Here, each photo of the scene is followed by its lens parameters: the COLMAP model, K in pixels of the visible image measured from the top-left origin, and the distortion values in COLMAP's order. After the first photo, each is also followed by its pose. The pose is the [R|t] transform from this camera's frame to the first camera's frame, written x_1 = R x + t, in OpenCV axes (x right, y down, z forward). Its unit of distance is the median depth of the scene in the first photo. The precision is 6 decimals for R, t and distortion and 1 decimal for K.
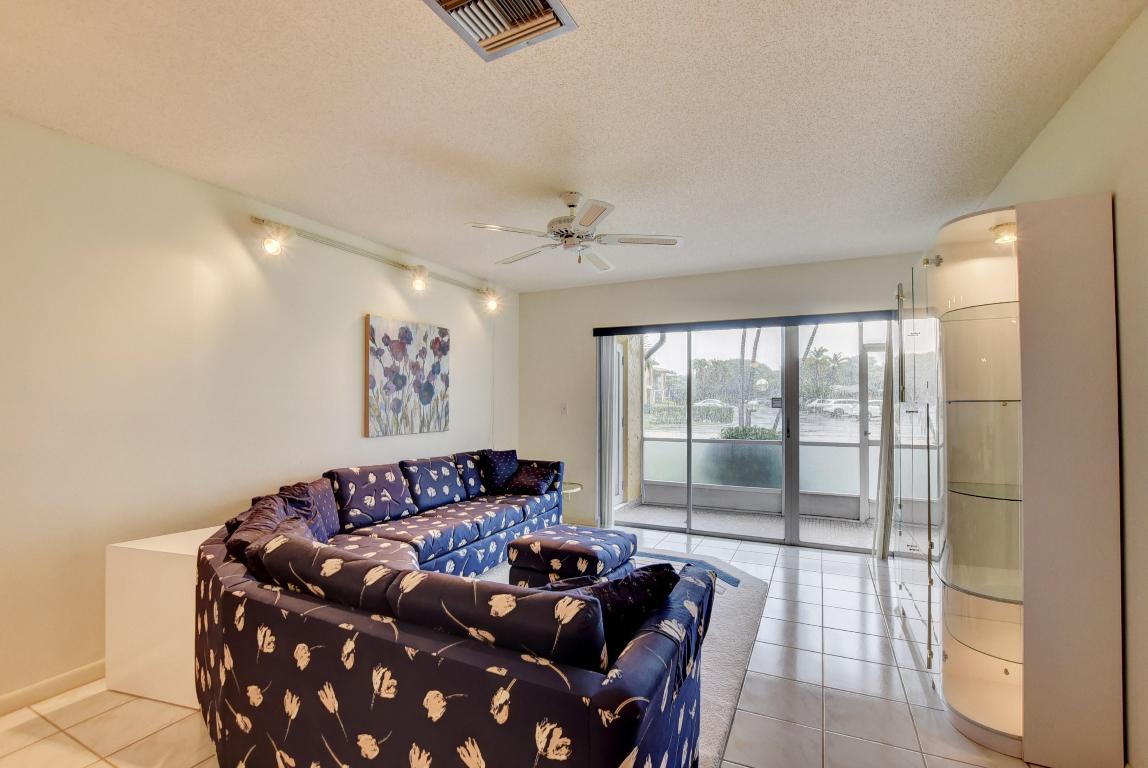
lens RADIAL K [[509.4, 0, 577.1], [0, 509.4, 390.4], [0, 0, 1]] dist [-0.027112, 0.001054]
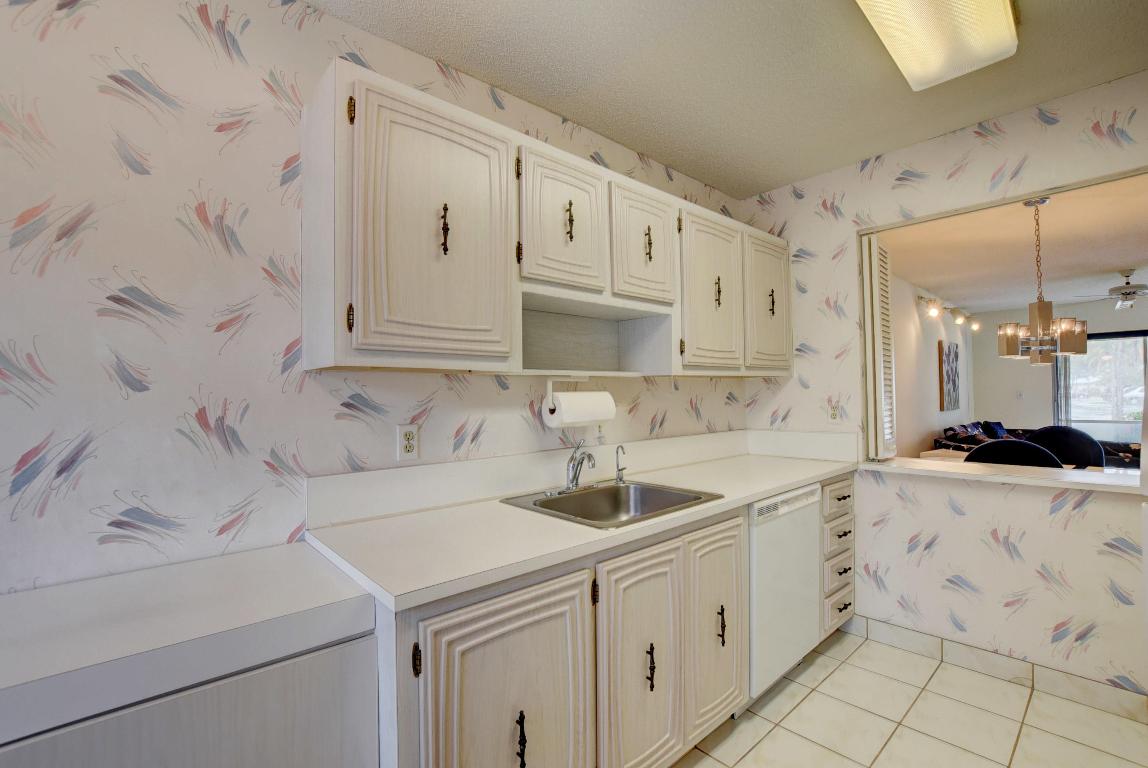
lens RADIAL K [[509.4, 0, 577.1], [0, 509.4, 390.4], [0, 0, 1]] dist [-0.027112, 0.001054]
pose [[0.924539, -0.017406, -0.380690, -0.832465], [0.021806, 0.999736, 0.007246, -0.016360], [0.380464, -0.015000, 0.924674, -0.968588]]
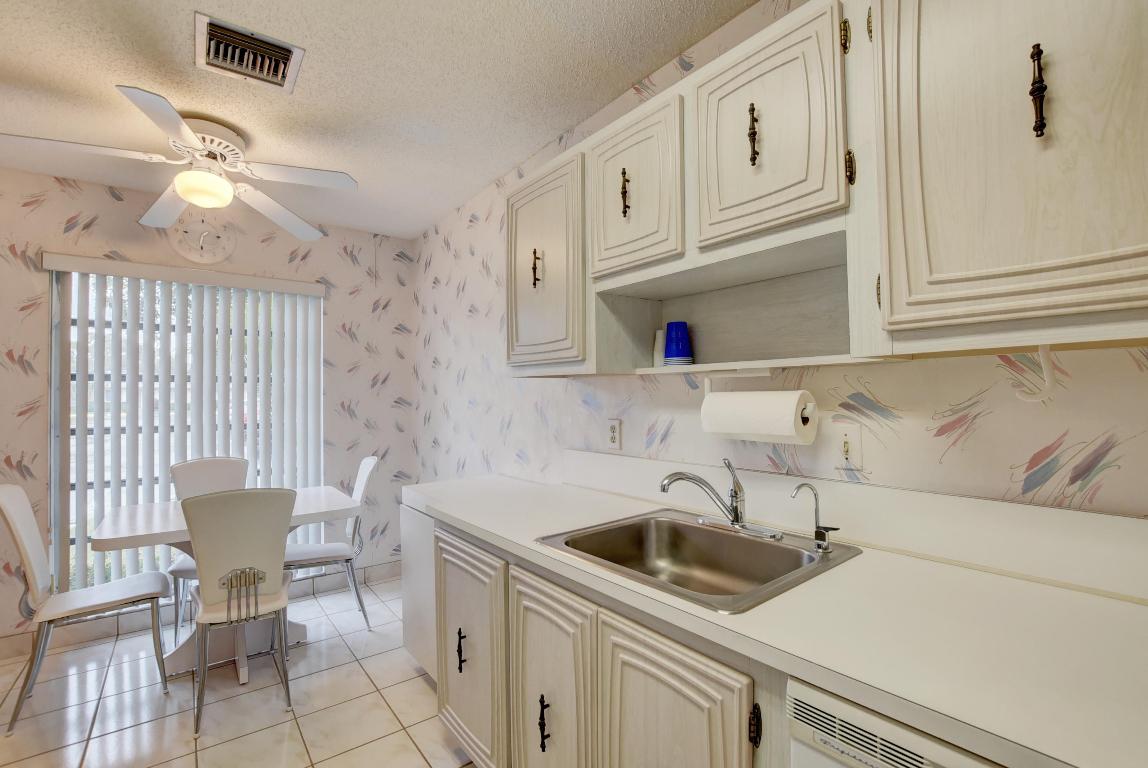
lens RADIAL K [[509.4, 0, 577.1], [0, 509.4, 390.4], [0, 0, 1]] dist [-0.027112, 0.001054]
pose [[-0.445267, -0.003555, -0.895391, -0.658905], [0.026444, 0.999504, -0.017119, -0.009206], [0.895007, -0.031300, -0.444952, -0.450494]]
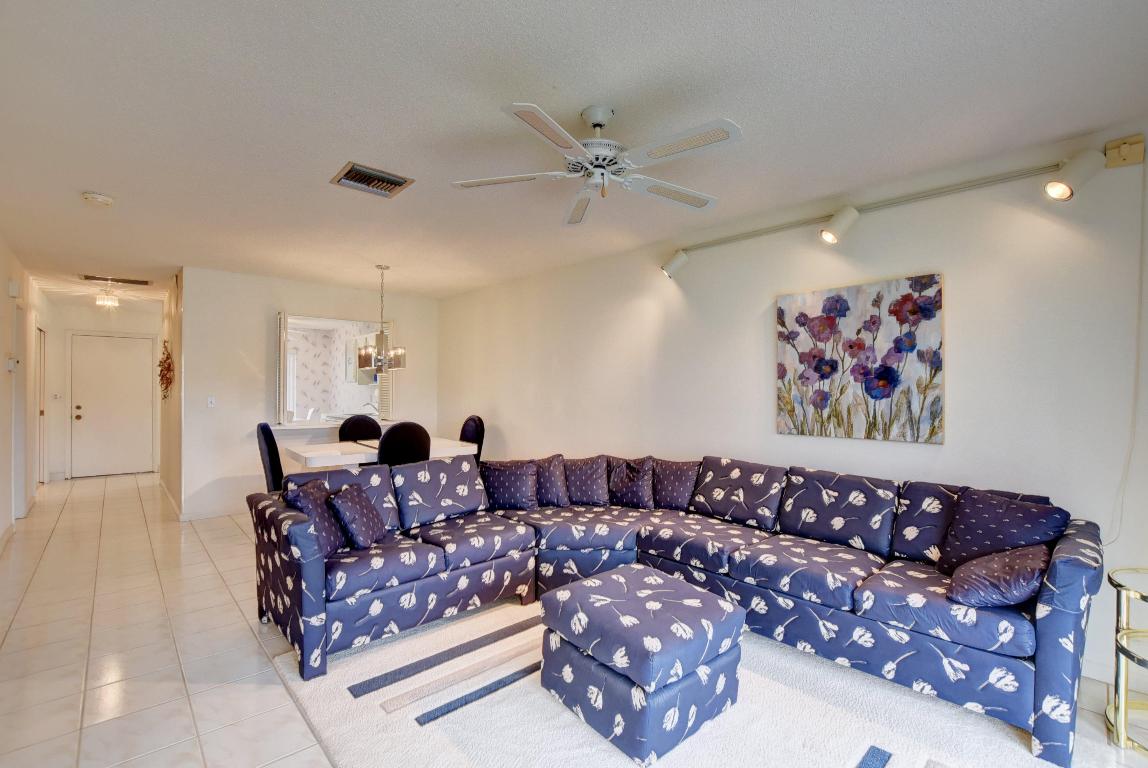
lens RADIAL K [[509.4, 0, 577.1], [0, 509.4, 390.4], [0, 0, 1]] dist [-0.027112, 0.001054]
pose [[-0.368875, 0.001977, -0.929477, 0.499002], [0.015331, 0.999875, -0.003958, 0.013326], [0.929352, -0.015710, -0.368859, 0.908801]]
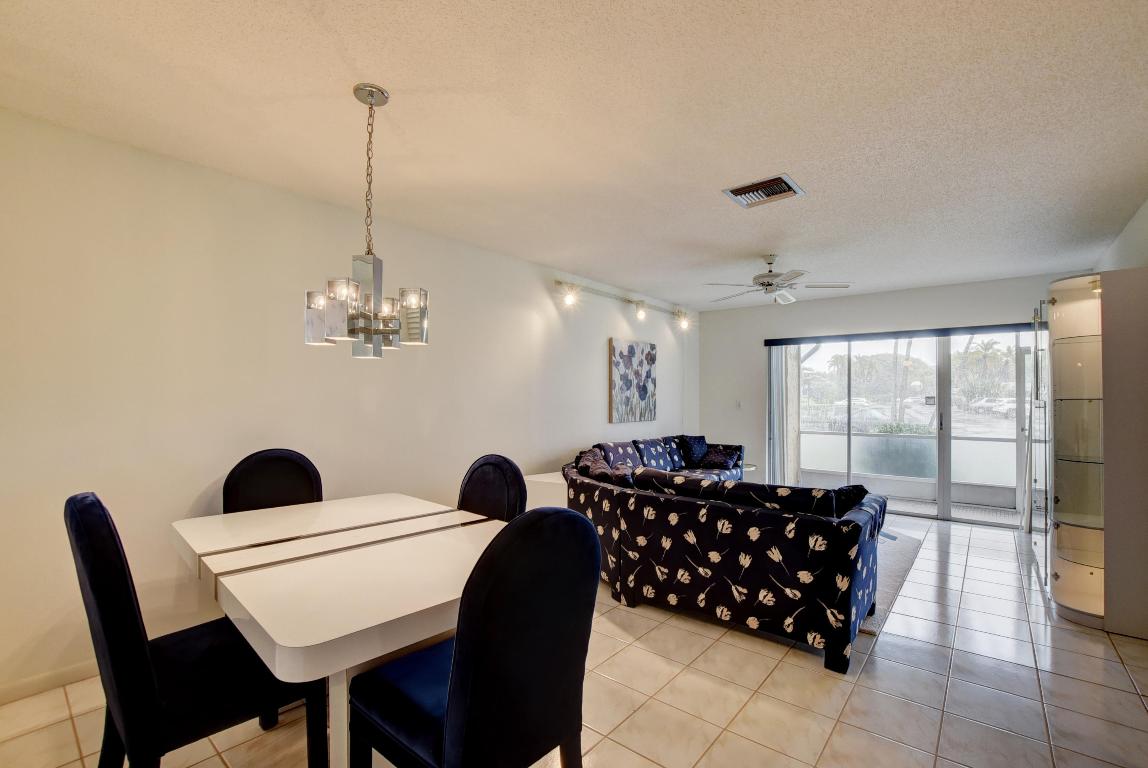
lens RADIAL K [[509.4, 0, 577.1], [0, 509.4, 390.4], [0, 0, 1]] dist [-0.027112, 0.001054]
pose [[0.970534, 0.000347, -0.240963, -0.144248], [0.000715, 0.999990, 0.004323, -0.006074], [0.240962, -0.004368, 0.970525, -0.392914]]
